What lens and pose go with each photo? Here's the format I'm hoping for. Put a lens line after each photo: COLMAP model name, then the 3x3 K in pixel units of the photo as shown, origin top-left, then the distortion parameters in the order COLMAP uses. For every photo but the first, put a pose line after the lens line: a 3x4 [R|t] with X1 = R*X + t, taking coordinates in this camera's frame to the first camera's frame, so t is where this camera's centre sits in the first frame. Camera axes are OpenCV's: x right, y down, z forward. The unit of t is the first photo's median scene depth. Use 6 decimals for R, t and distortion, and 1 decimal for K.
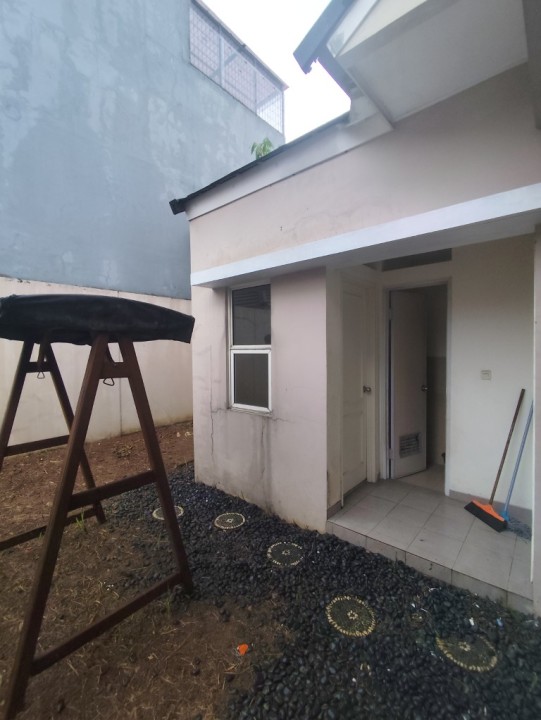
lens RADIAL K [[329.5, 0, 270.4], [0, 329.5, 359.6], [0, 0, 1]] dist [-0.003234, 0.000404]
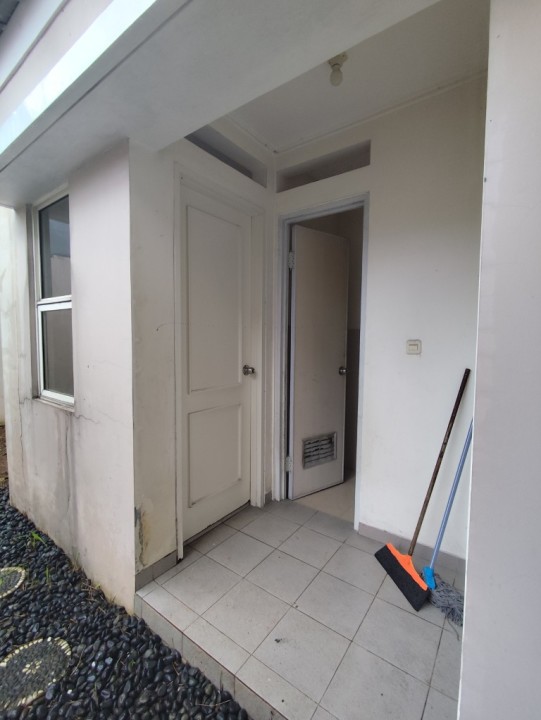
lens RADIAL K [[329.5, 0, 269.8], [0, 329.5, 361.1], [0, 0, 1]] dist [-0.003234, 0.000404]
pose [[0.996026, 0.015350, 0.087728, 0.304750], [-0.018692, 0.999125, 0.037401, 0.050814], [-0.087077, -0.038893, 0.995442, 0.370173]]
